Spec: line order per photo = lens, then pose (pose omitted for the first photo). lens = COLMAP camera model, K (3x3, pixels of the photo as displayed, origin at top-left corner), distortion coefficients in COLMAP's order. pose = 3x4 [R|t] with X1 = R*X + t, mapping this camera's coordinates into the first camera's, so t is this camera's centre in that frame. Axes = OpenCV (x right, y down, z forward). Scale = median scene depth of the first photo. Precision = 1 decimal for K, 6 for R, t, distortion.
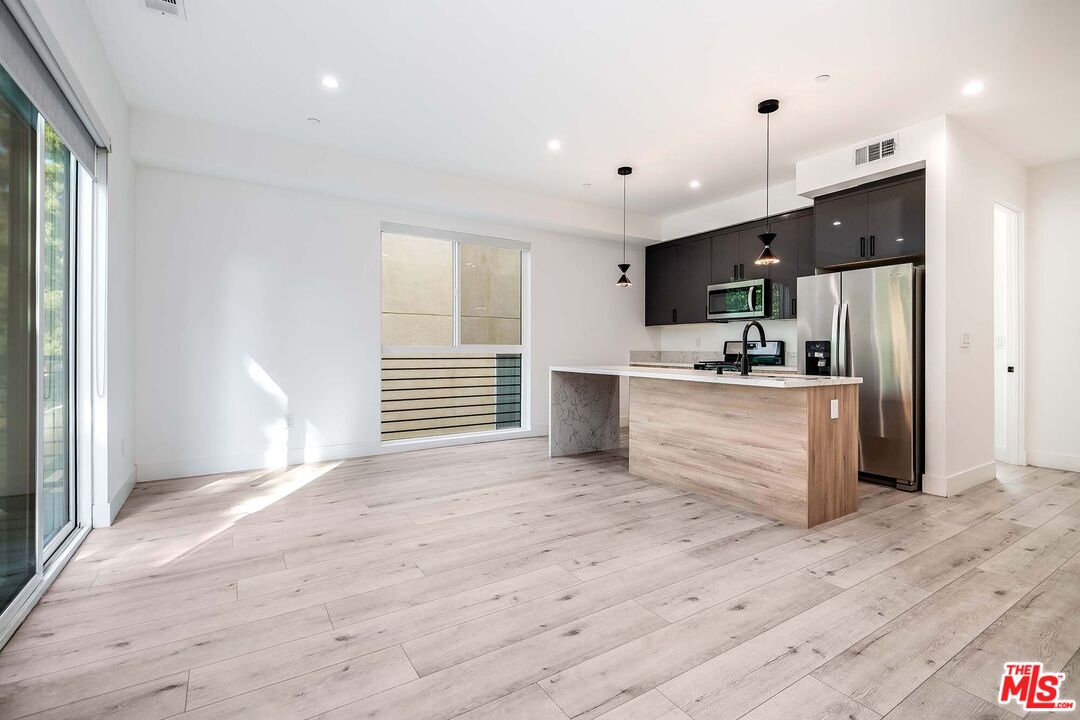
lens RADIAL K [[493.6, 0, 542.4], [0, 493.6, 349.5], [0, 0, 1]] dist [0.021173, -0.023719]
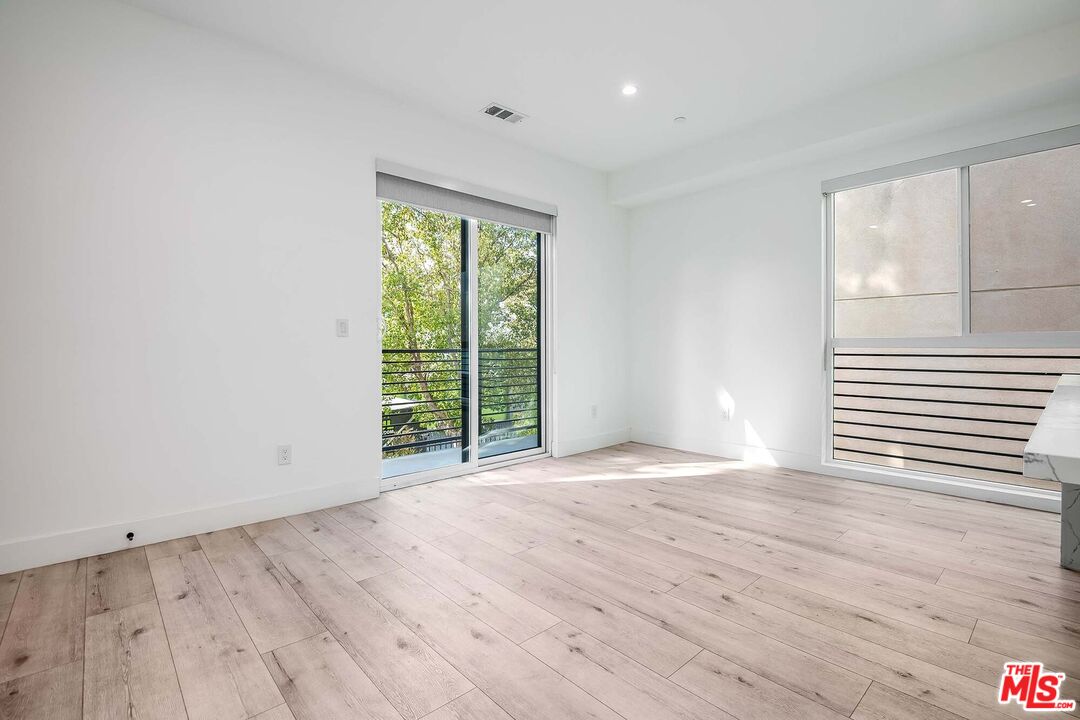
lens RADIAL K [[493.6, 0, 542.4], [0, 493.6, 349.5], [0, 0, 1]] dist [0.021173, -0.023719]
pose [[0.164680, 0.003902, -0.986339, 0.749530], [0.002702, 0.999987, 0.004407, 0.012815], [0.986343, -0.003391, 0.164667, 0.817128]]
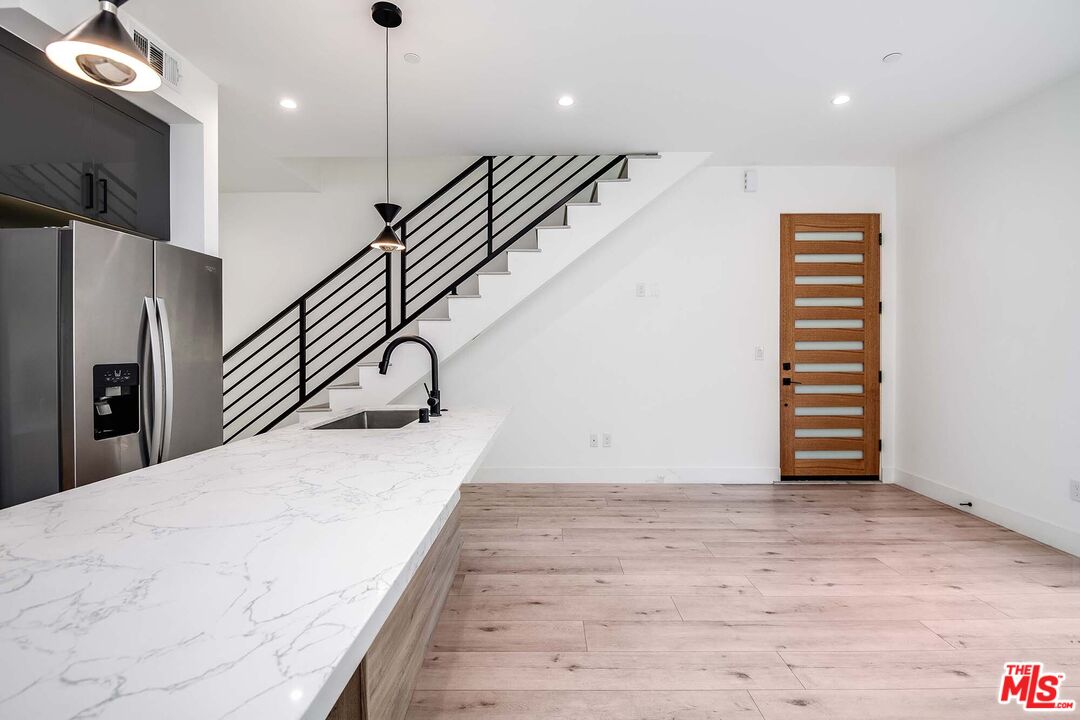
lens RADIAL K [[493.6, 0, 542.4], [0, 493.6, 349.5], [0, 0, 1]] dist [0.021173, -0.023719]
pose [[-0.841892, -0.004586, 0.539626, -0.125469], [-0.001488, 0.999980, 0.006177, -0.057069], [-0.539644, 0.004397, -0.841882, 1.991772]]
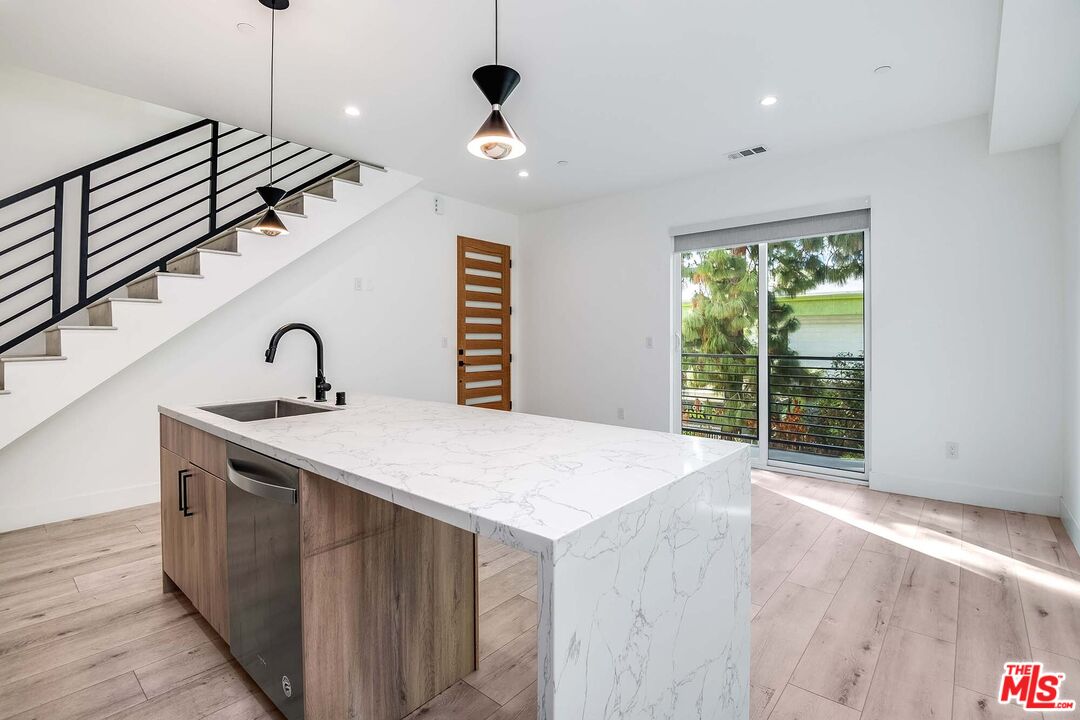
lens RADIAL K [[489.8, 0, 540.3], [0, 489.8, 332.2], [0, 0, 1]] dist [-0.000057, -0.010561]
pose [[-0.958689, -0.009439, -0.284299, 0.412479], [-0.005708, 0.999886, -0.013950, -0.050296], [0.284399, -0.011751, -0.958634, 2.354852]]
